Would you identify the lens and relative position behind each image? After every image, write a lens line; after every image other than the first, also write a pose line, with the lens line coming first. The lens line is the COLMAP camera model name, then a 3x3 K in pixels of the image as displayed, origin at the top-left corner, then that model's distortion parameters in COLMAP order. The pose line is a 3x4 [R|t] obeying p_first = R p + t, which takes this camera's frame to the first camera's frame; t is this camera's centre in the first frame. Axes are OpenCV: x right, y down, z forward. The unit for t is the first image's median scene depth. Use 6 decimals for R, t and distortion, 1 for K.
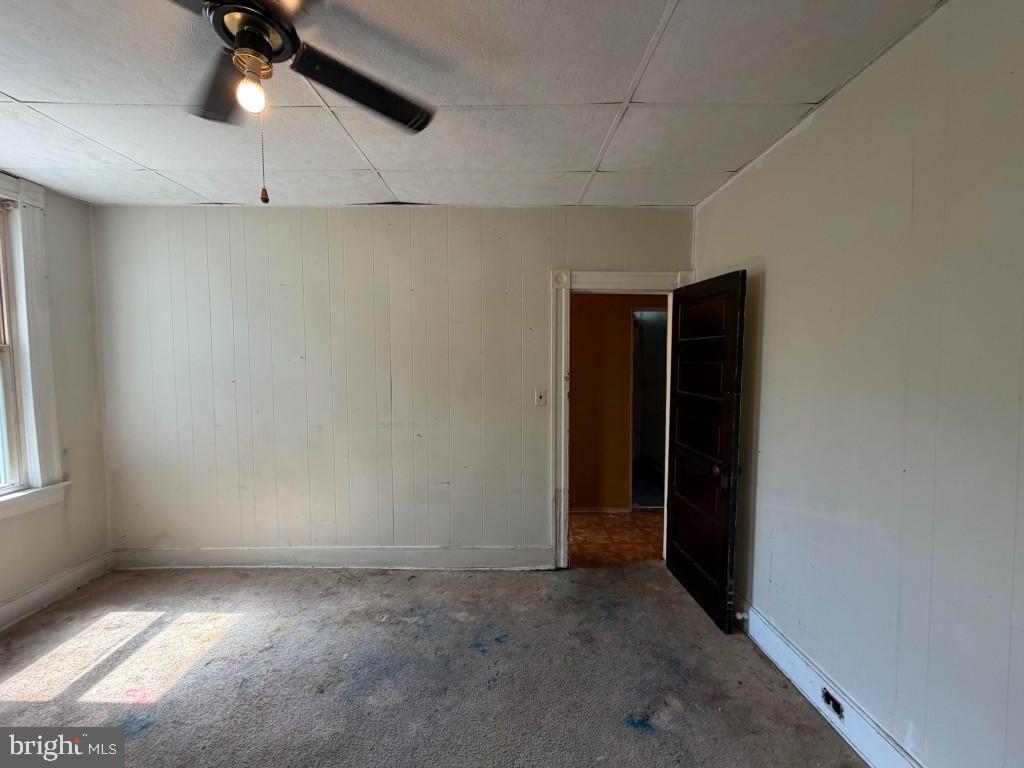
lens RADIAL K [[408.8, 0, 509.7], [0, 408.8, 384.2], [0, 0, 1]] dist [-0.001247, -0.000523]
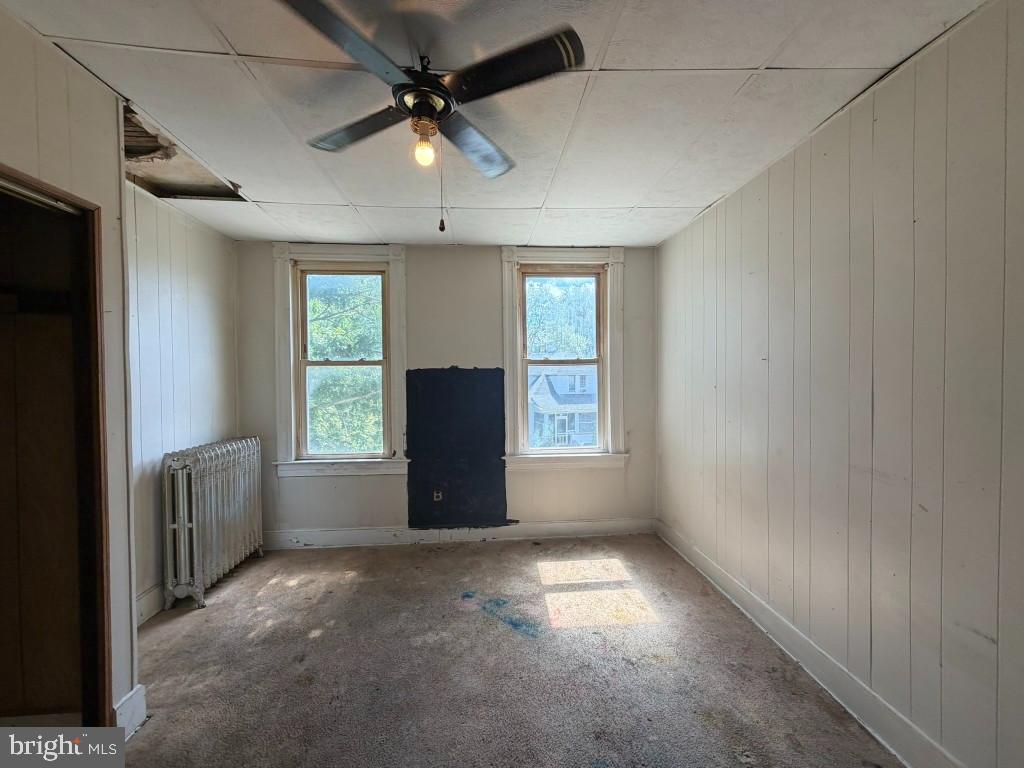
lens RADIAL K [[408.8, 0, 510.0], [0, 408.8, 383.9], [0, 0, 1]] dist [-0.001247, -0.000523]
pose [[0.049428, 0.027154, -0.998408, 0.287643], [-0.048344, 0.998524, 0.024764, -0.016572], [0.997607, 0.047043, 0.050668, 0.538178]]
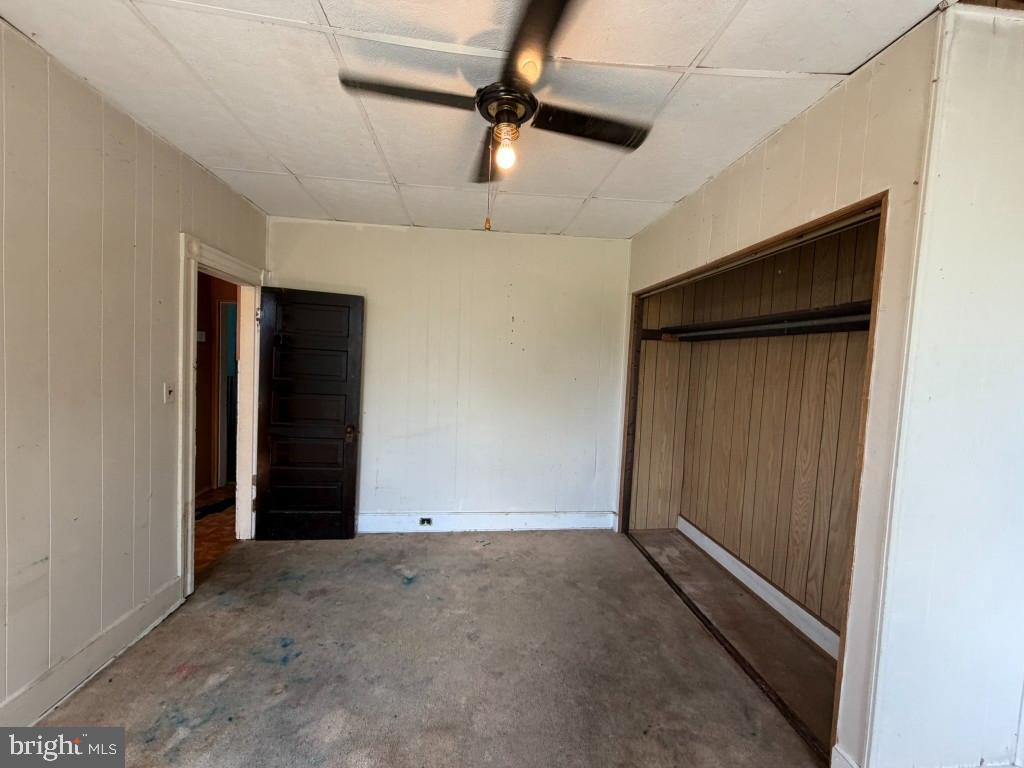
lens RADIAL K [[408.8, 0, 508.9], [0, 408.8, 385.1], [0, 0, 1]] dist [-0.001247, -0.000523]
pose [[-0.075992, -0.053773, 0.995657, -0.863943], [0.012232, 0.998419, 0.054856, -0.018925], [-0.997033, 0.016347, -0.075214, 0.482771]]
